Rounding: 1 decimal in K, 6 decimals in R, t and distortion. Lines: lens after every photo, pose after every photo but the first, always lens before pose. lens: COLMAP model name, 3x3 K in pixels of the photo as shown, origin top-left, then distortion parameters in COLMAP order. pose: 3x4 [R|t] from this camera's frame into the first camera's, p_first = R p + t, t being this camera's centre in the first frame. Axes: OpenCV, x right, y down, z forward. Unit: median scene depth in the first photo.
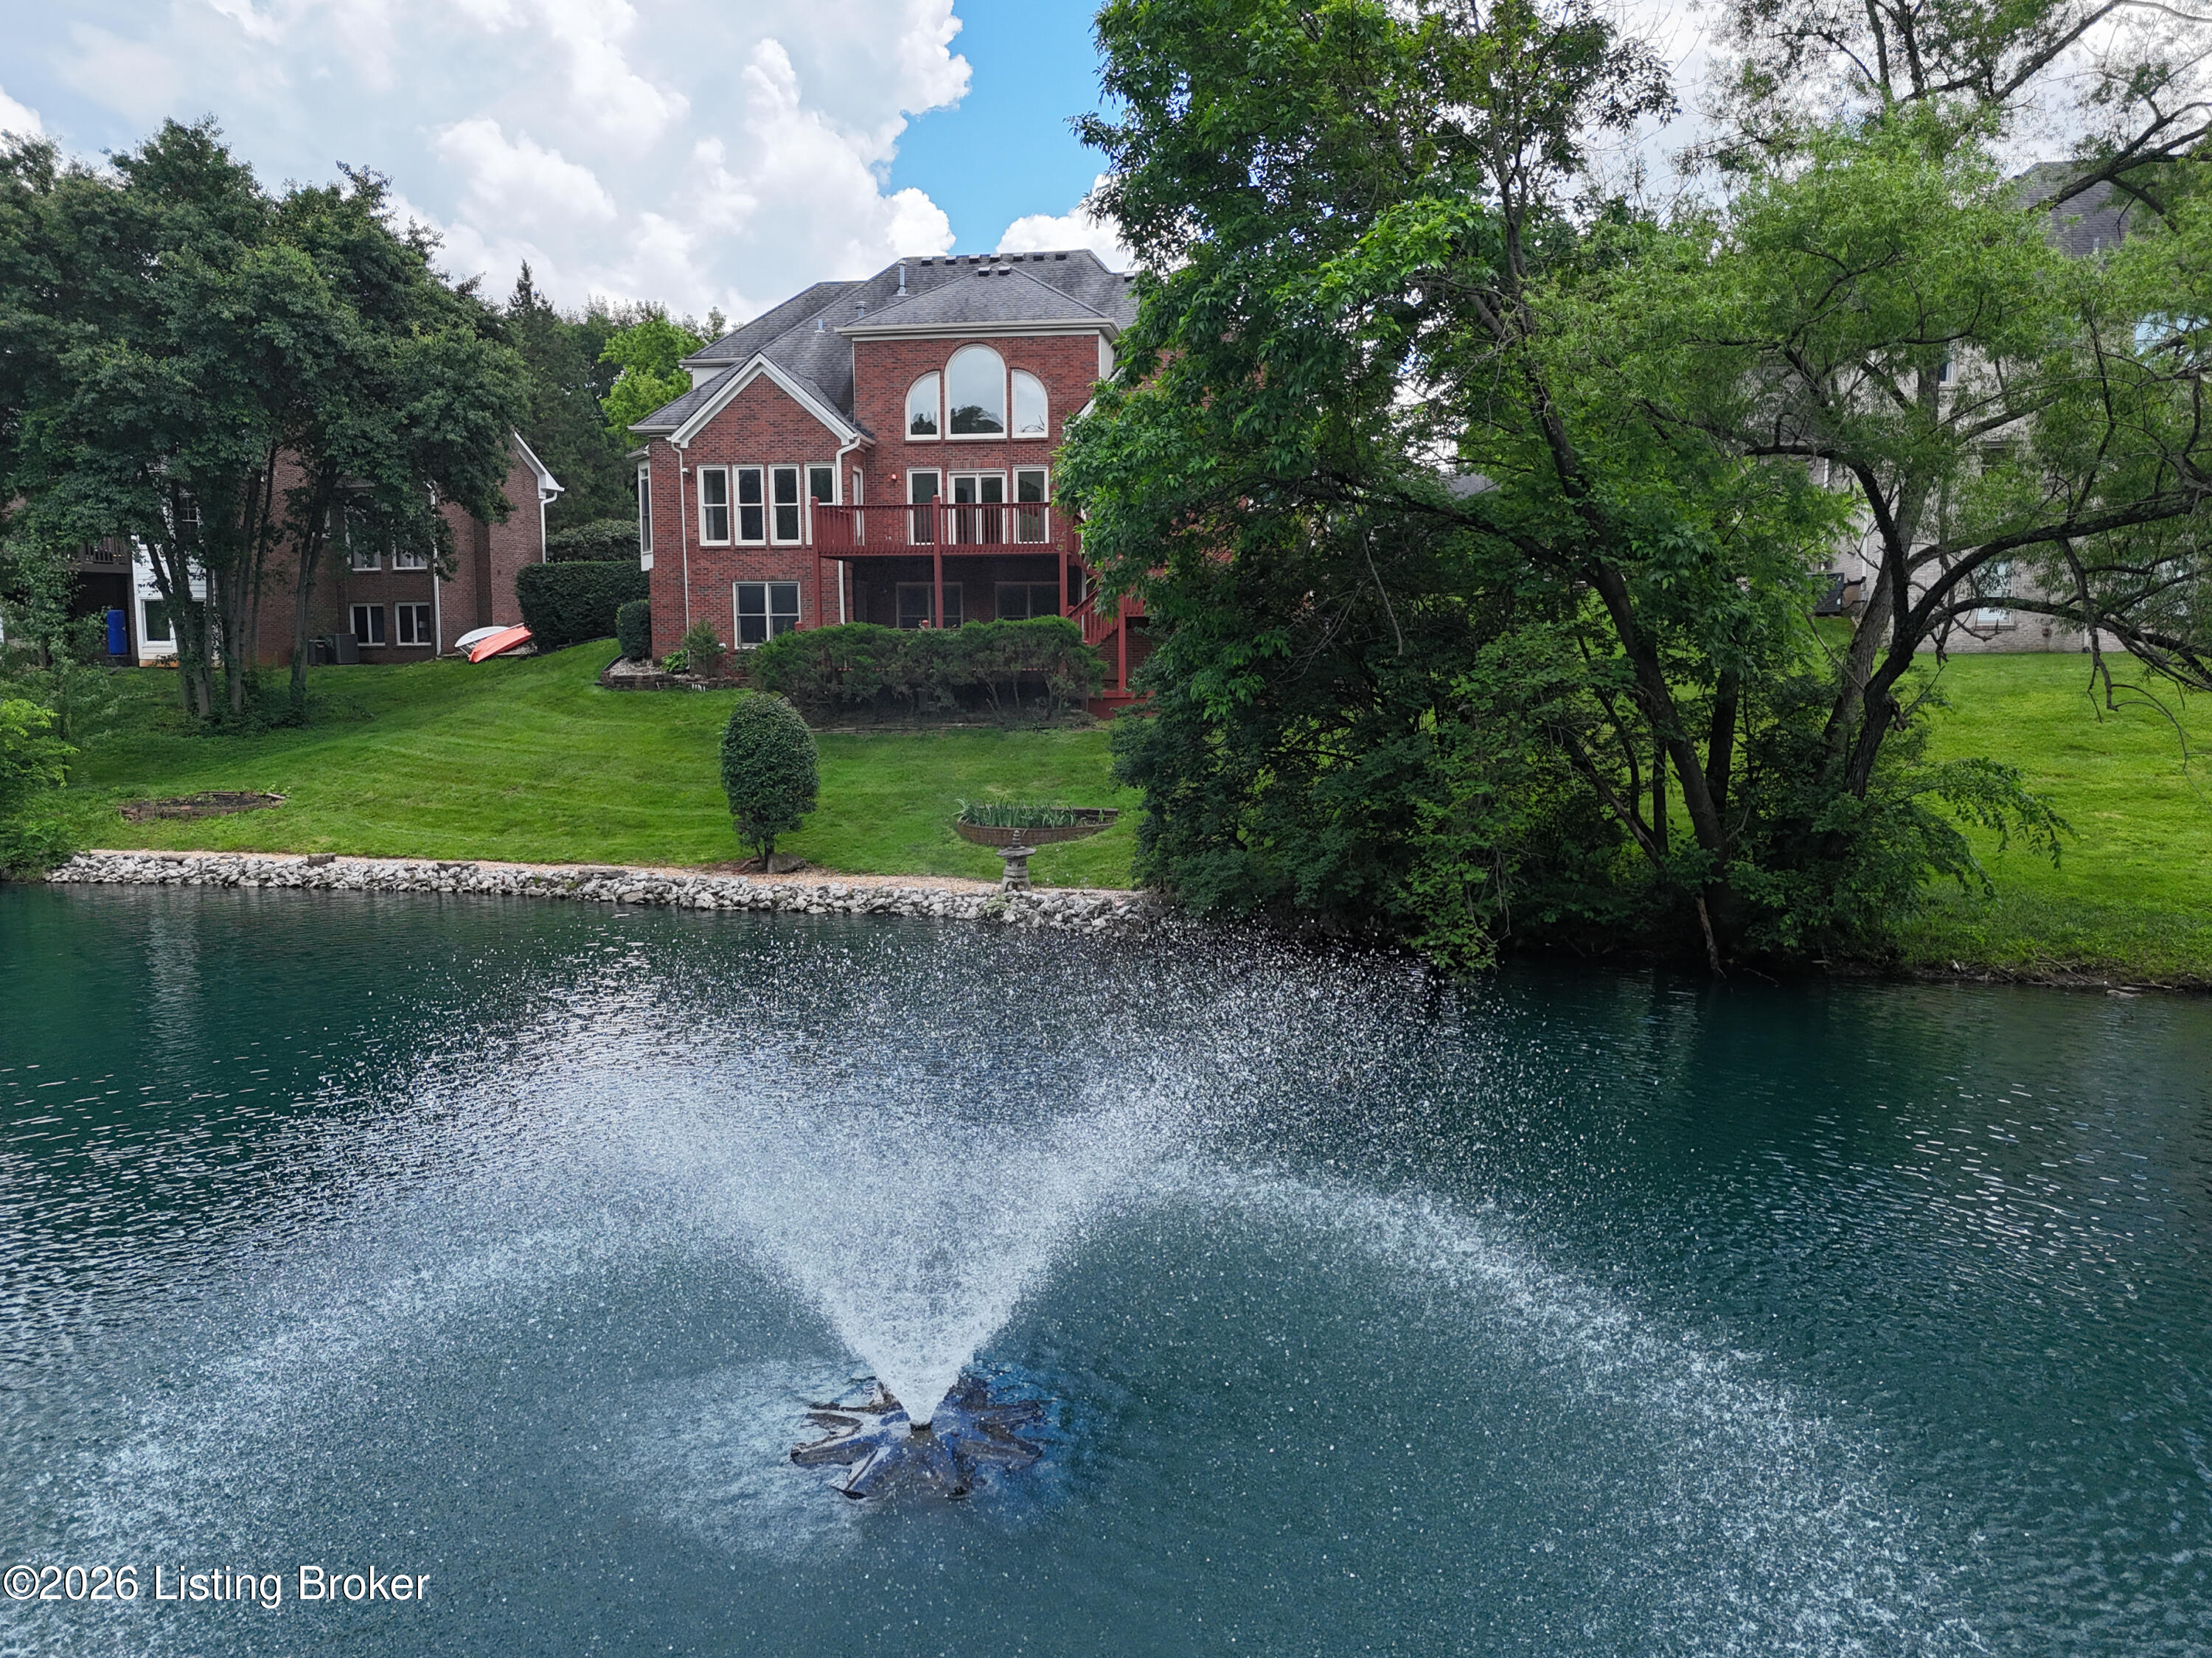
lens RADIAL K [[1632.9, 0, 1117.8], [0, 1632.9, 851.0], [0, 0, 1]] dist [0.082574, -0.119161]
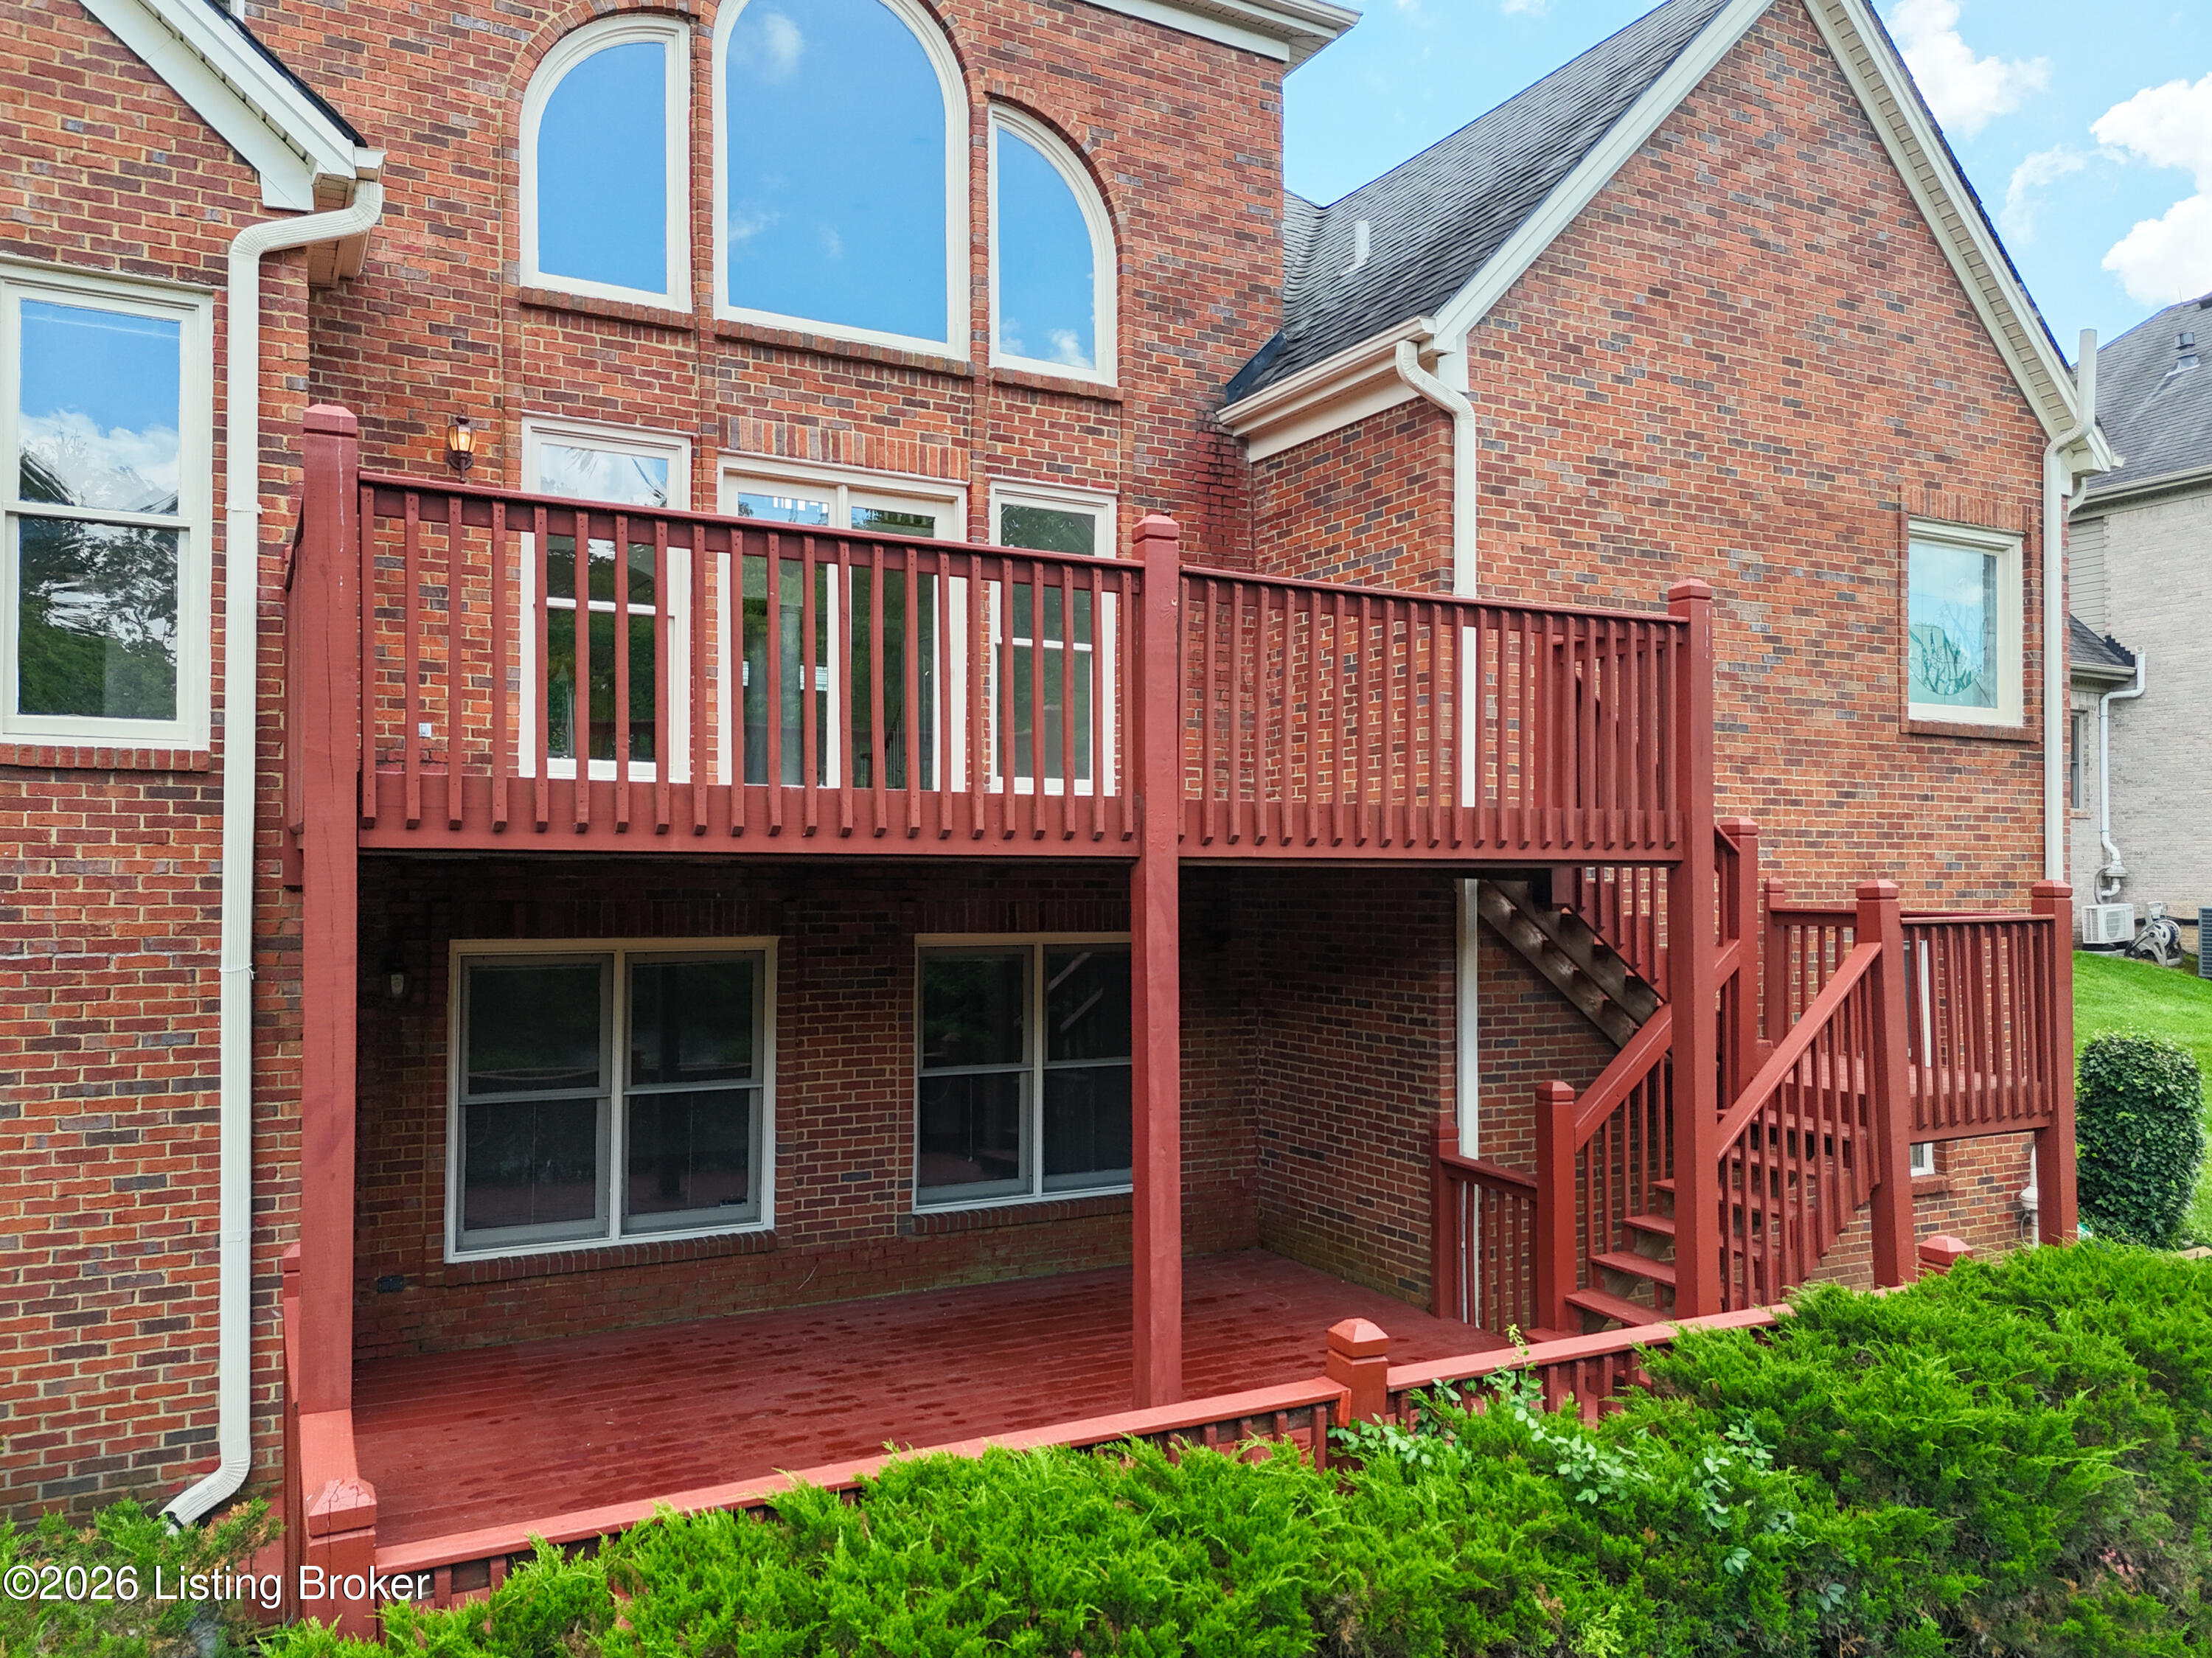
lens RADIAL K [[1632.9, 0, 1117.8], [0, 1632.9, 851.0], [0, 0, 1]] dist [0.082574, -0.119161]
pose [[0.802037, 0.017414, 0.597020, -0.195915], [0.061491, 0.991856, -0.111537, -0.150282], [-0.594100, 0.126168, 0.794435, 0.800617]]
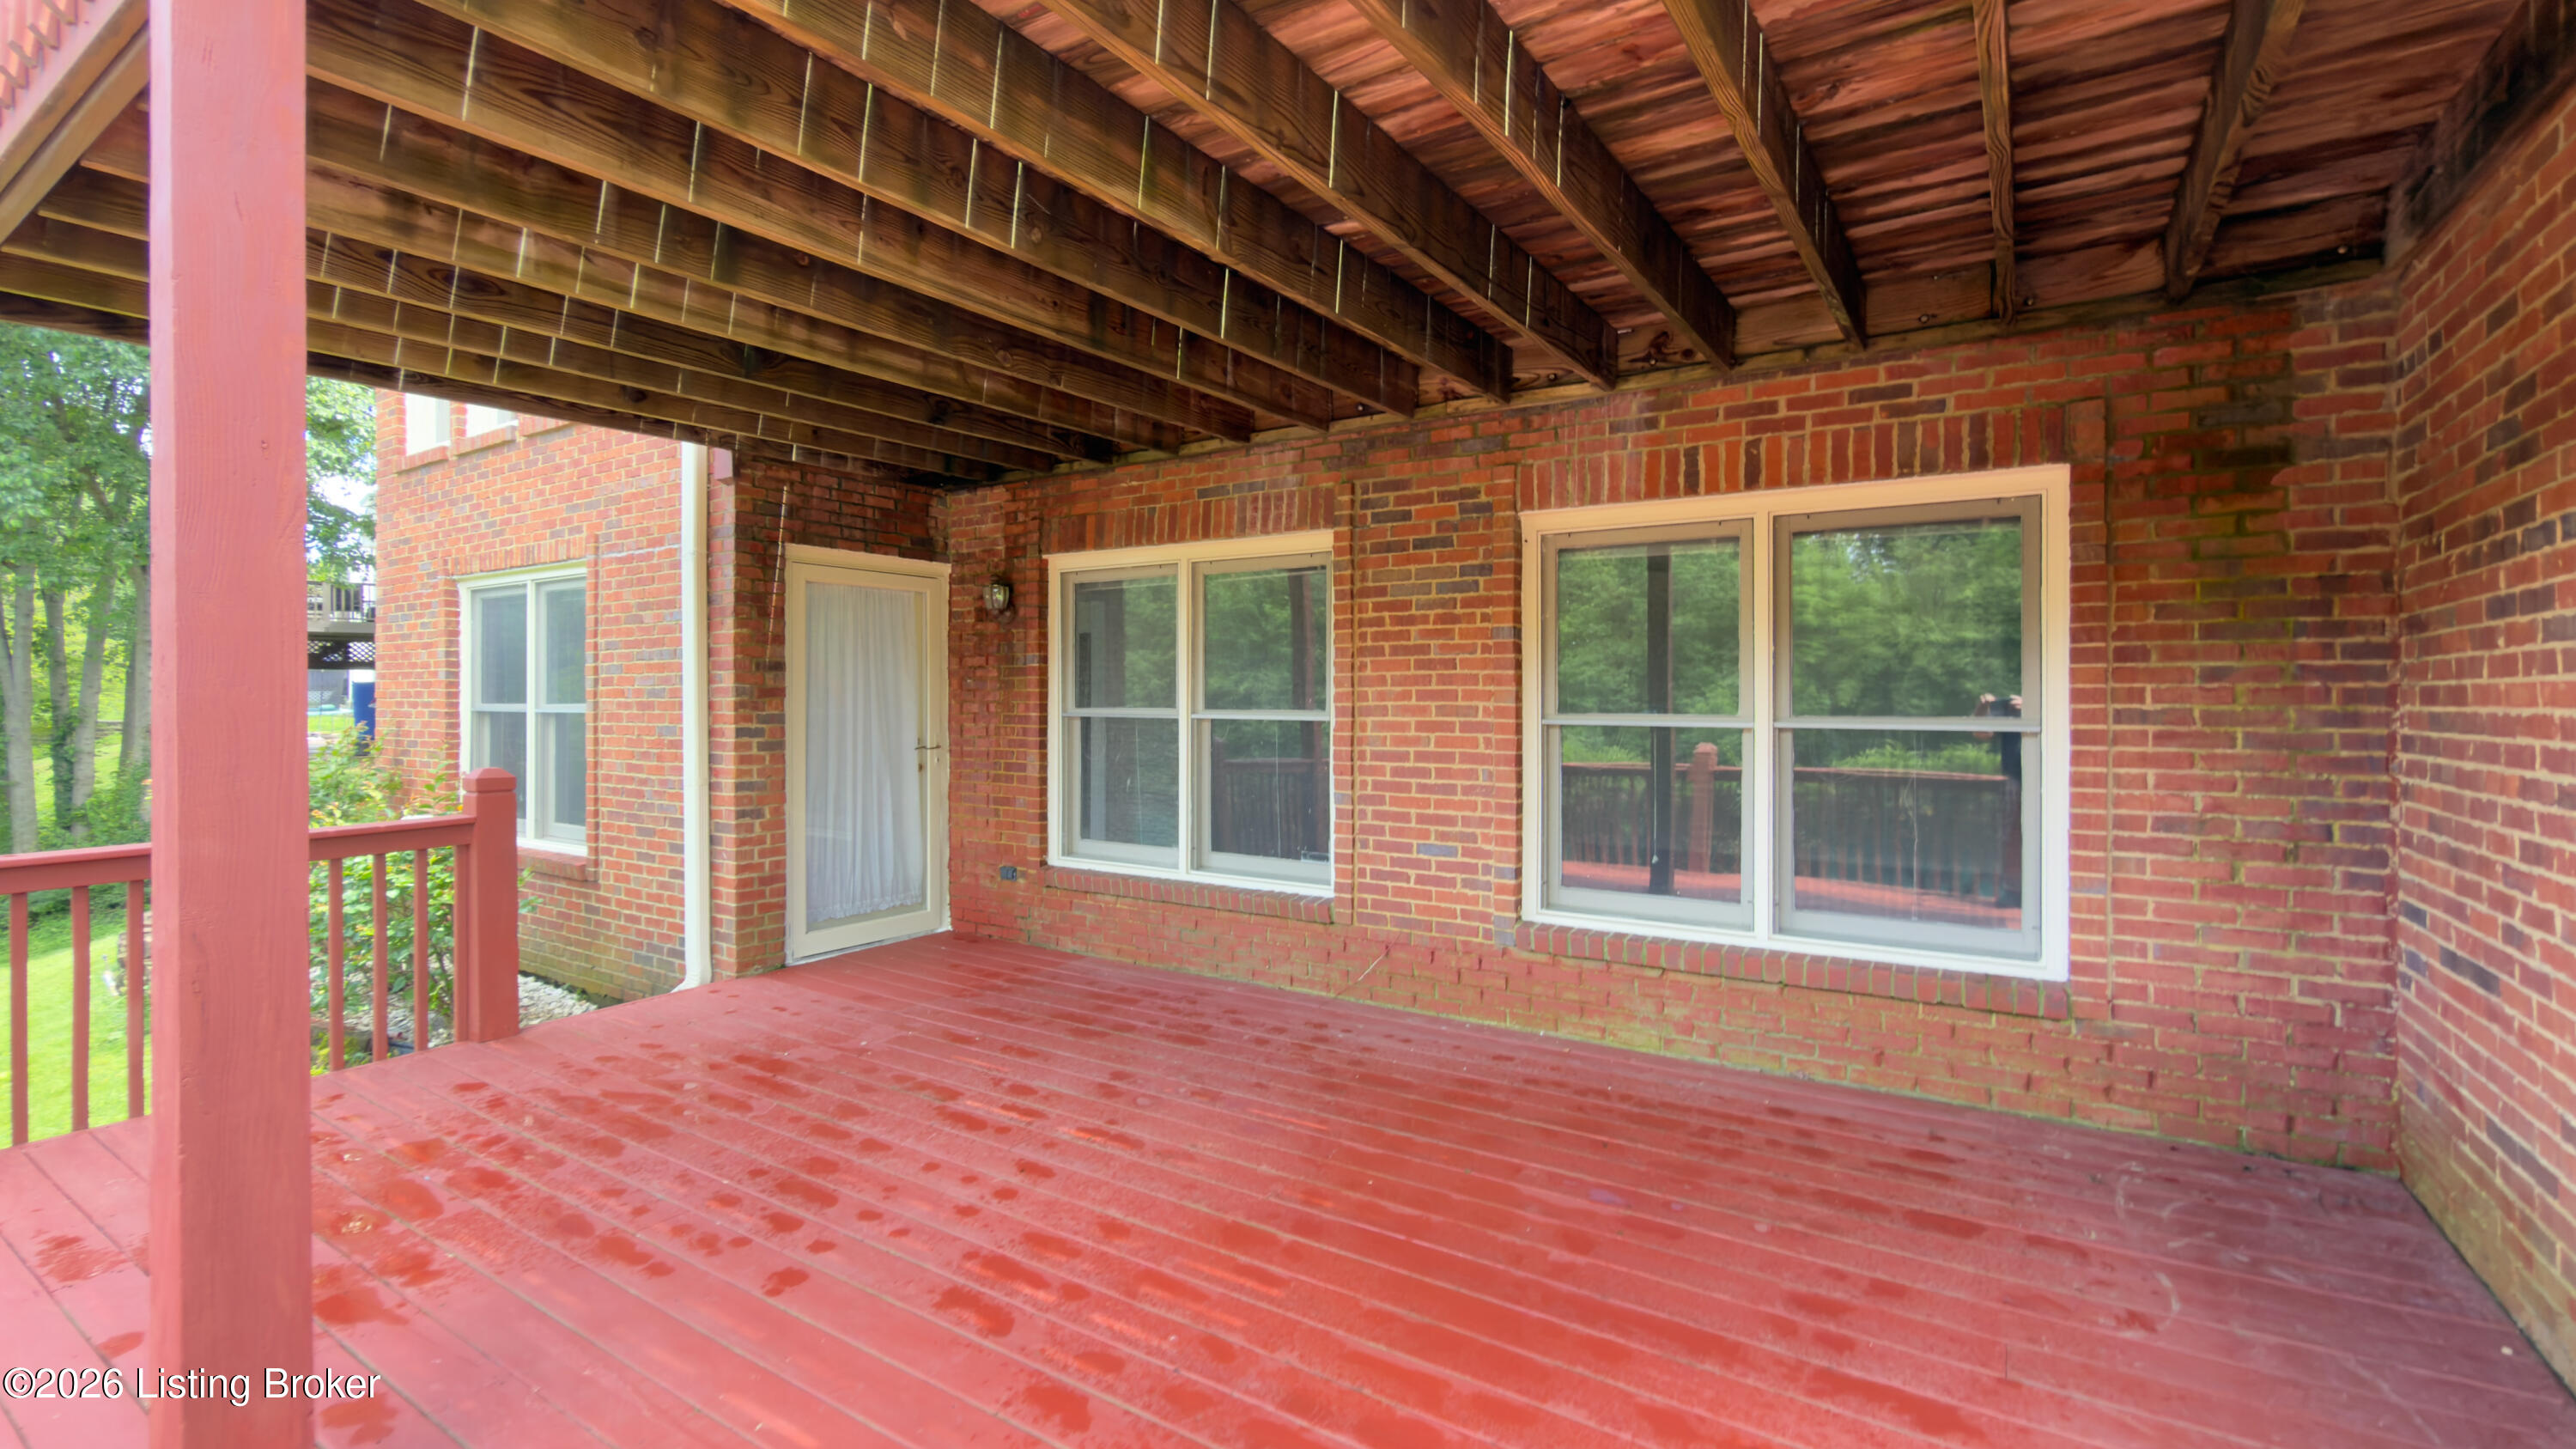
lens RADIAL K [[1082.0, 0, 1293.1], [0, 1082.0, 678.2], [0, 0, 1]] dist [-0.001072, -0.000709]
pose [[0.901646, -0.007901, -0.432402, -0.046378], [-0.045515, 0.992547, -0.113044, -0.136692], [0.430073, 0.121607, 0.894567, 0.906661]]
